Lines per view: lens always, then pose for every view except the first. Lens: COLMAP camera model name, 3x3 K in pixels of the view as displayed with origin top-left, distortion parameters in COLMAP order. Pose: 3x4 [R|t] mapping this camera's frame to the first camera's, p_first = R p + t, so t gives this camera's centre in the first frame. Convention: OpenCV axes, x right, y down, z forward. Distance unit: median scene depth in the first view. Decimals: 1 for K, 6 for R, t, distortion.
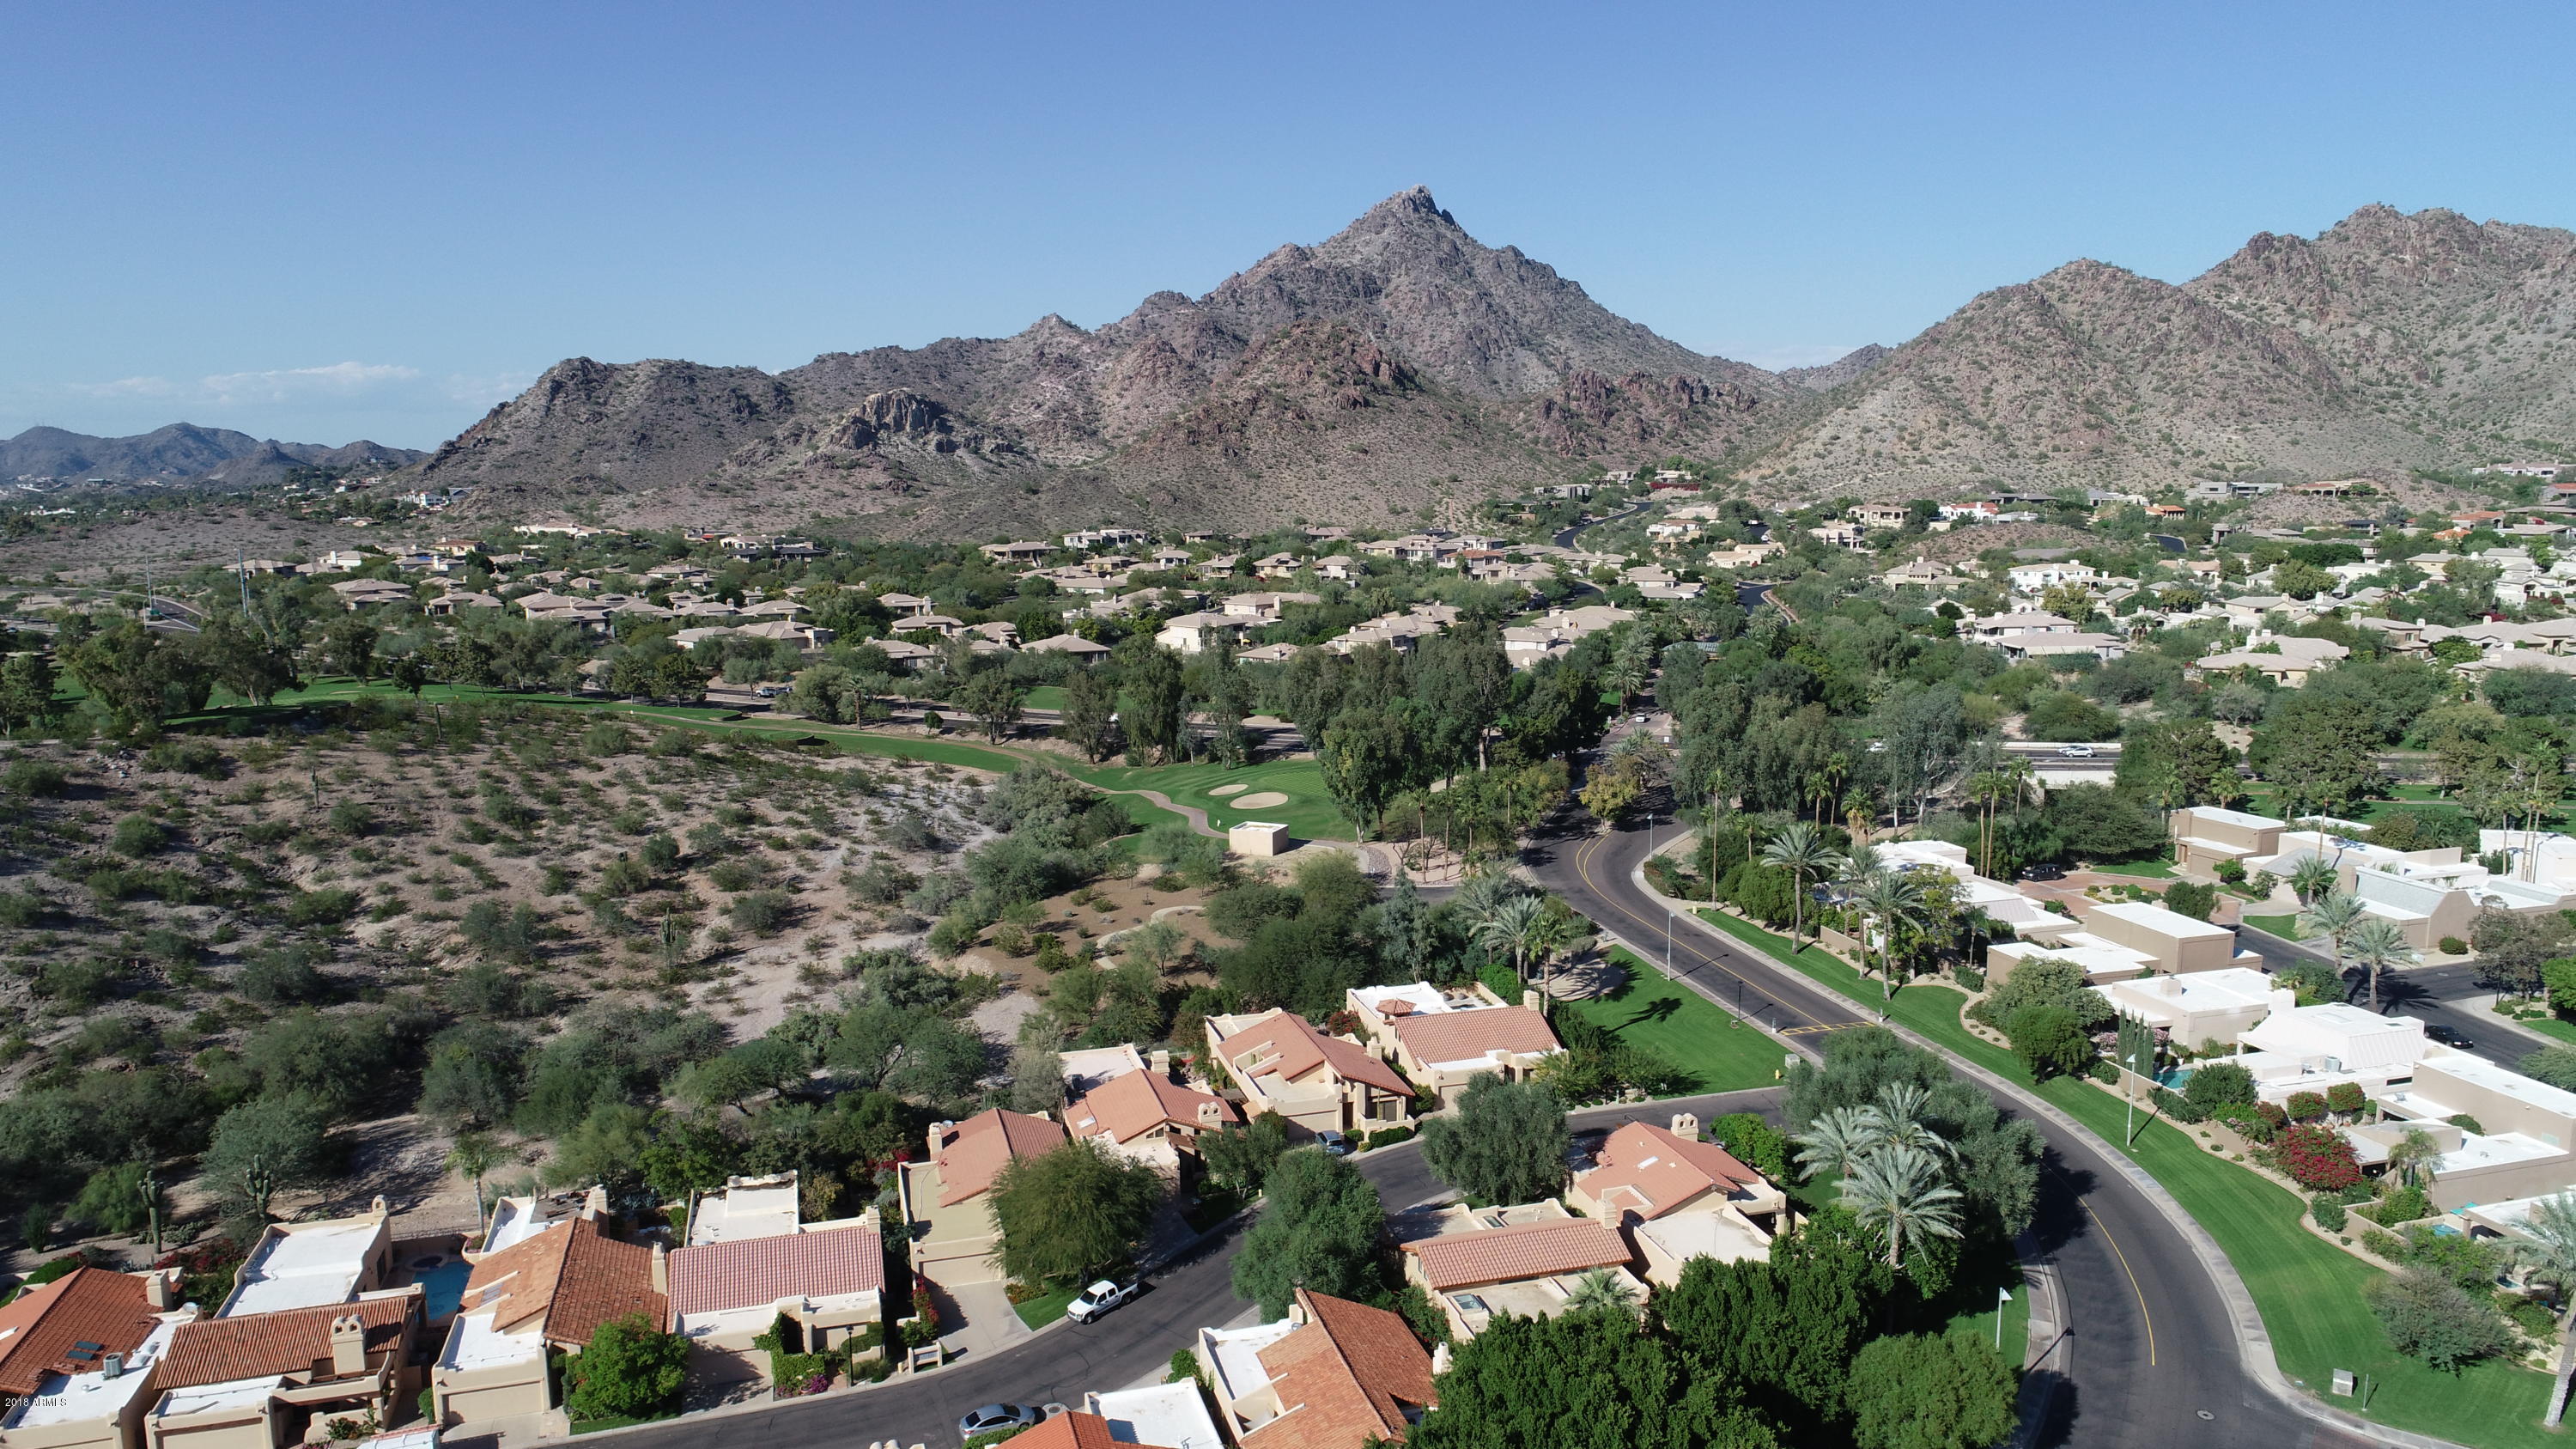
lens RADIAL K [[1730.1, 0, 1291.7], [0, 1730.1, 728.8], [0, 0, 1]] dist [0.005296, -0.001776]
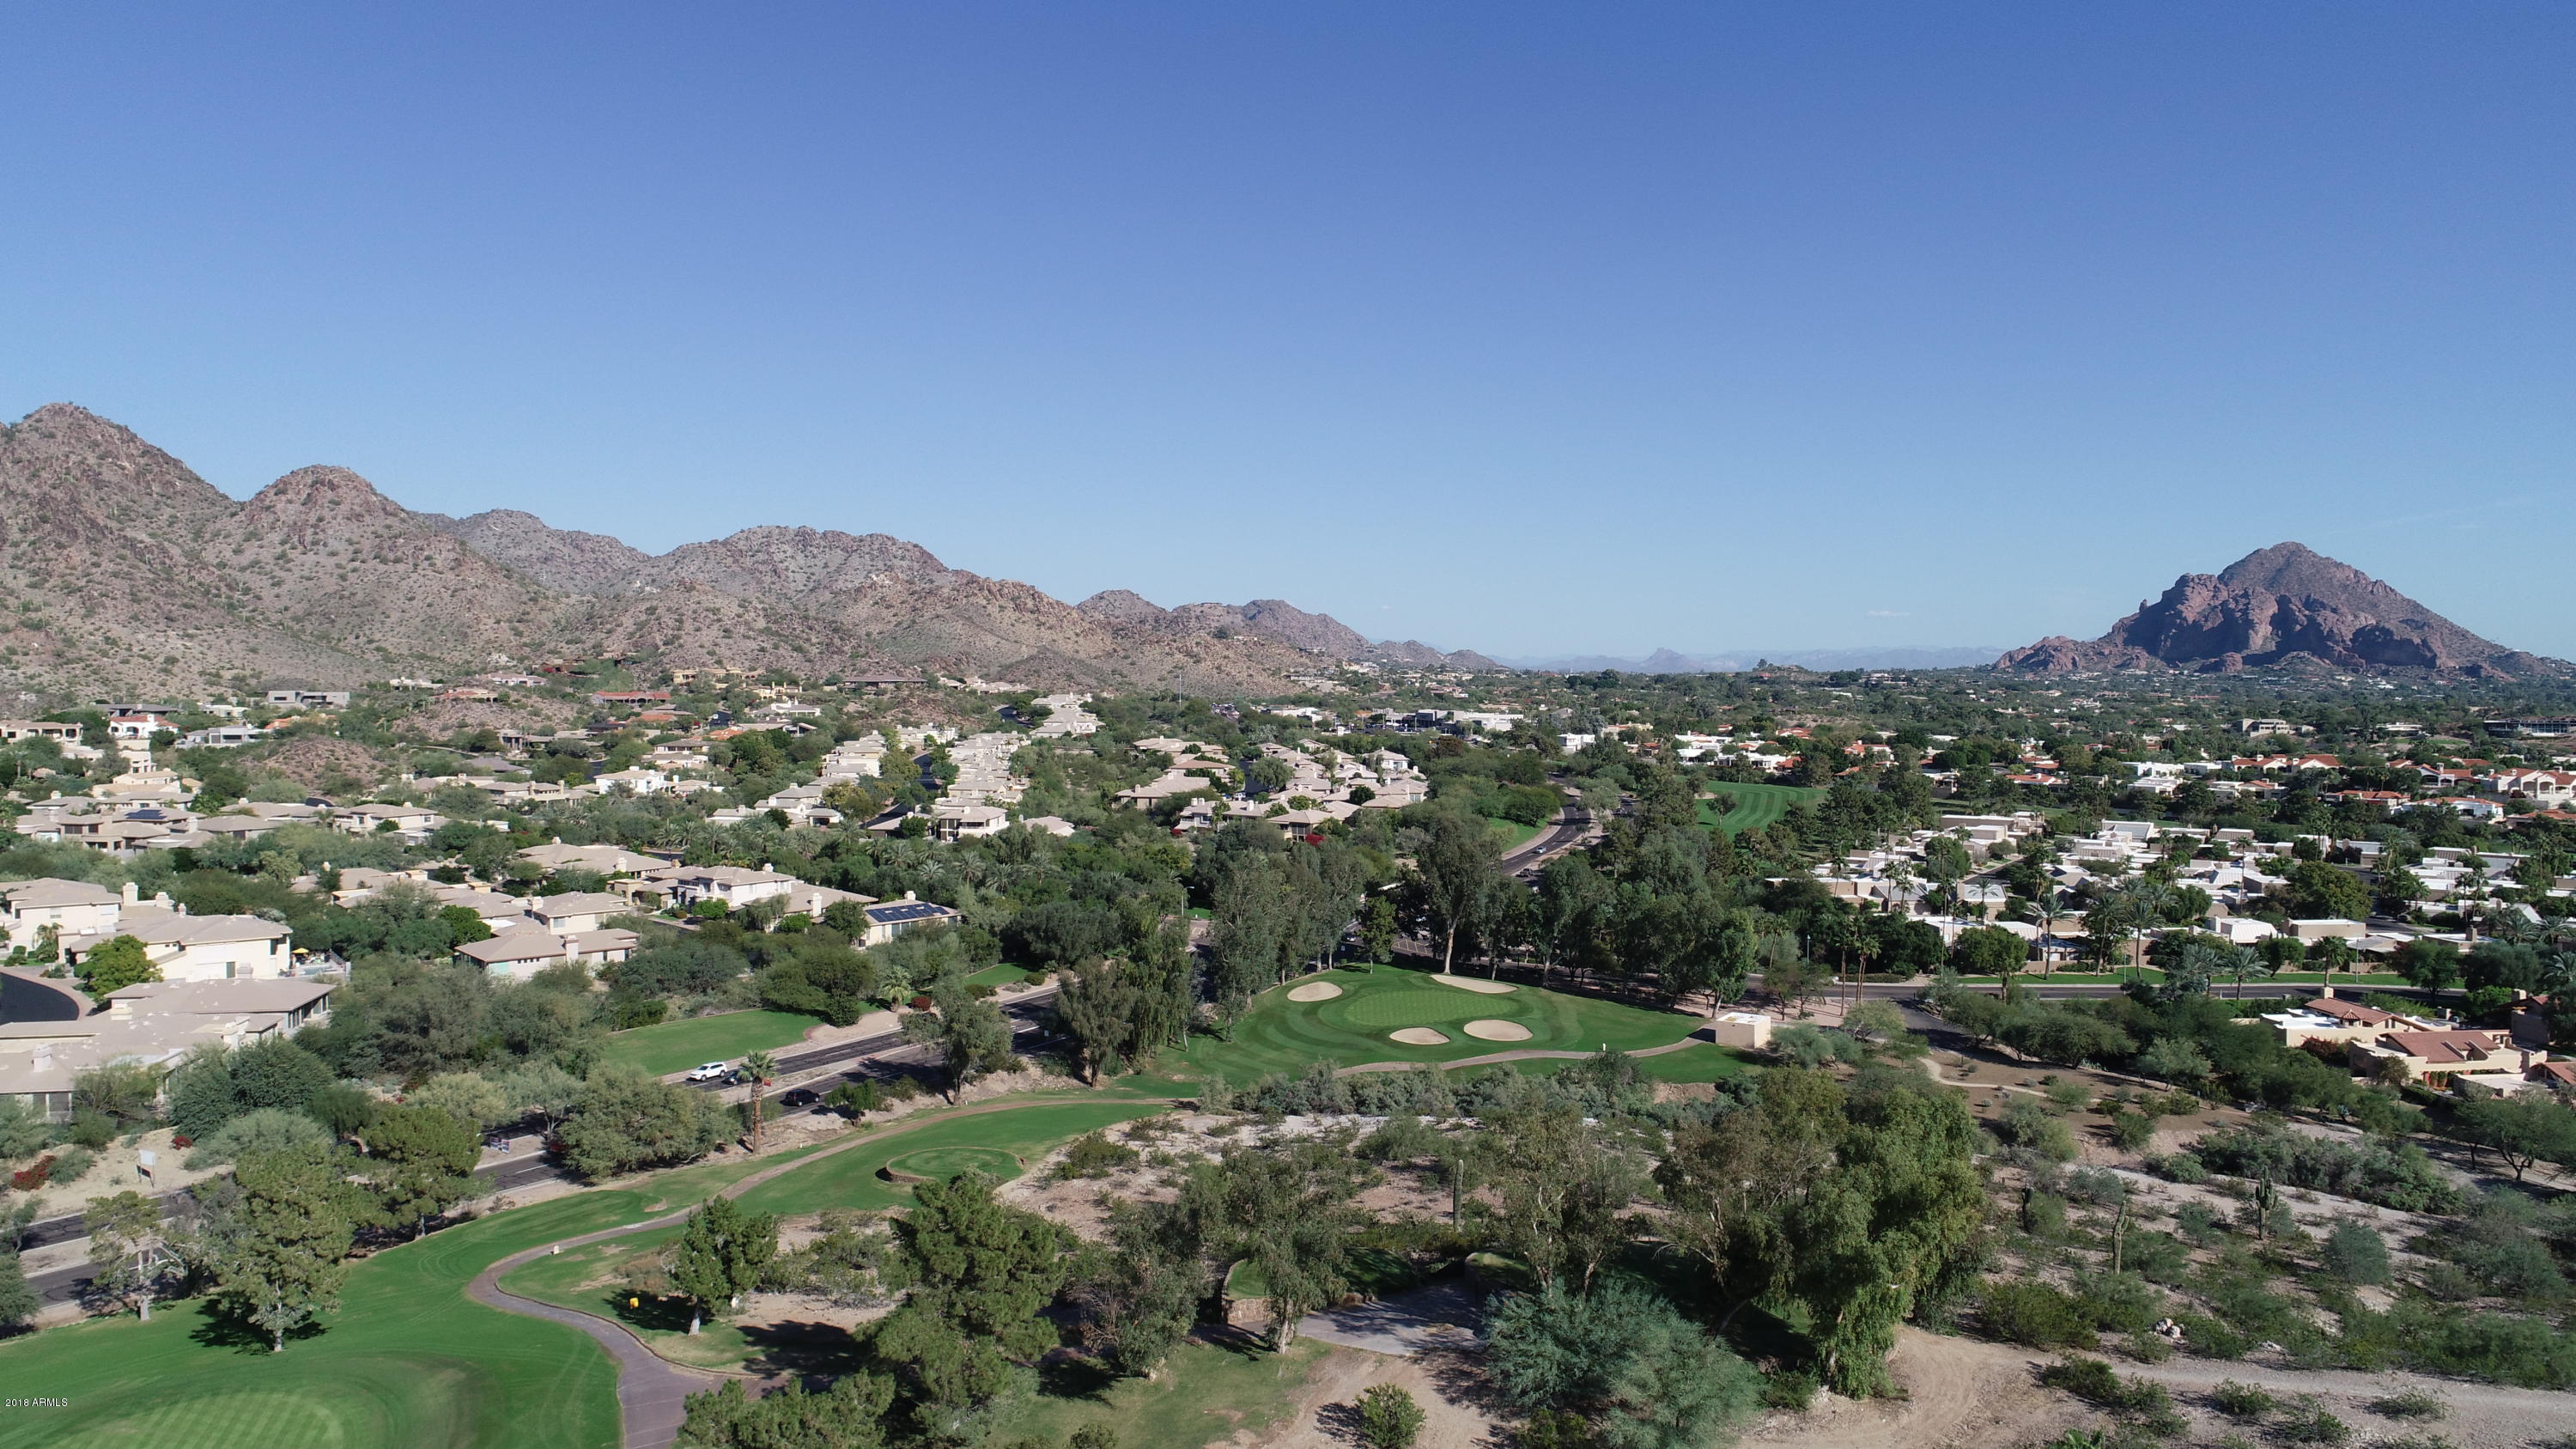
lens RADIAL K [[1730.1, 0, 1290.6], [0, 1730.1, 726.5], [0, 0, 1]] dist [0.005296, -0.001776]
pose [[0.181676, -0.020586, 0.983143, -0.245893], [0.142150, 0.989830, -0.005543, -0.032935], [-0.973030, 0.140761, 0.182755, 0.246960]]
